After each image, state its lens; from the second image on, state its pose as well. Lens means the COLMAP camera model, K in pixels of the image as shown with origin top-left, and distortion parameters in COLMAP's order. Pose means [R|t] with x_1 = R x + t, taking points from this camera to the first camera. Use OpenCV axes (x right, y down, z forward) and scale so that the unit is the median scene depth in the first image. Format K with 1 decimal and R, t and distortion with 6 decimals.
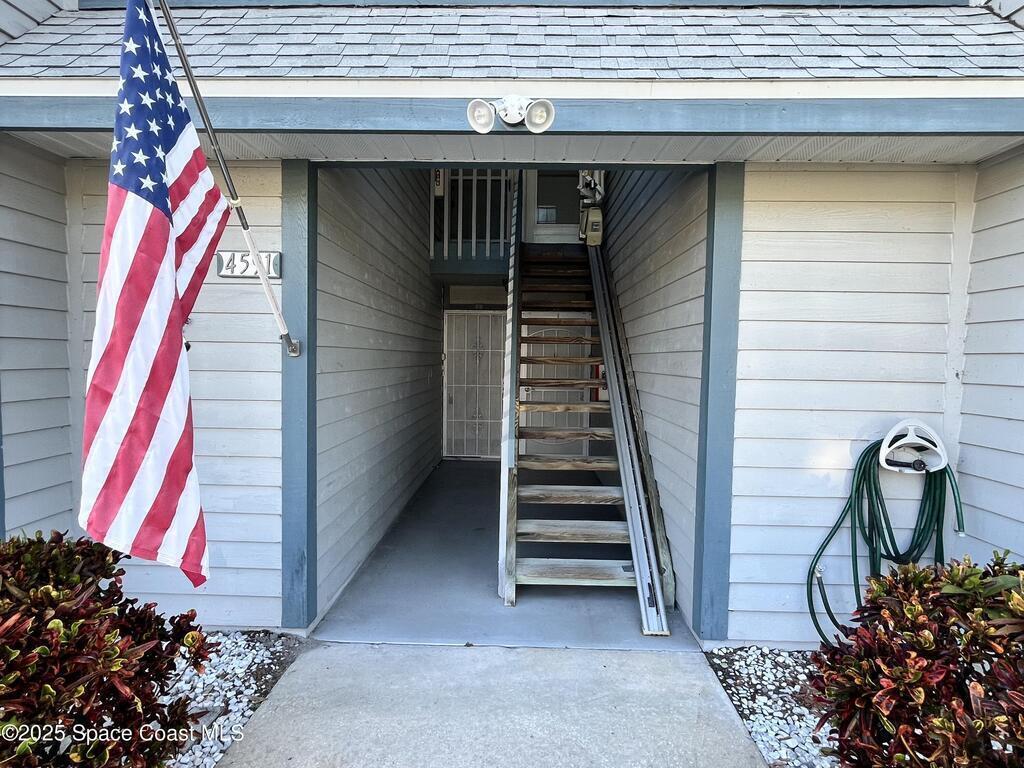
lens RADIAL K [[566.3, 0, 503.6], [0, 566.3, 383.3], [0, 0, 1]] dist [-0.000465, -0.004226]
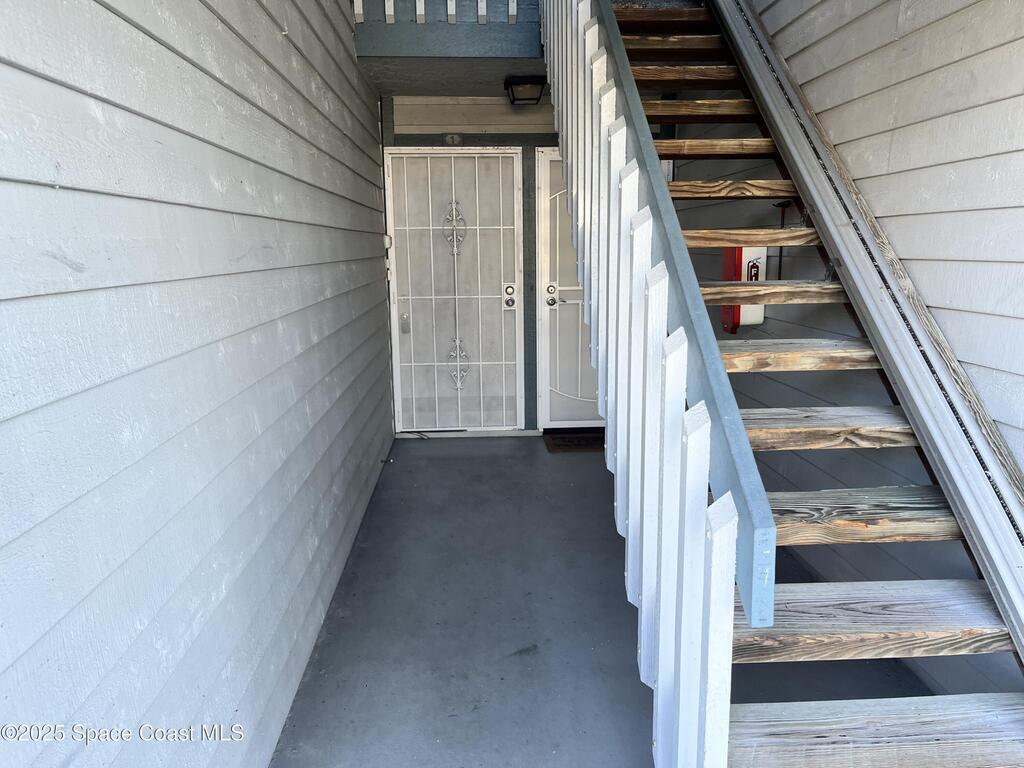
lens RADIAL K [[798.8, 0, 517.5], [0, 798.8, 387.2], [0, 0, 1]] dist [0.032661, -0.001295]
pose [[0.995980, -0.041726, 0.079264, -0.117588], [0.031023, 0.990796, 0.131761, -0.018655], [-0.084032, -0.128772, 0.988107, 0.581976]]
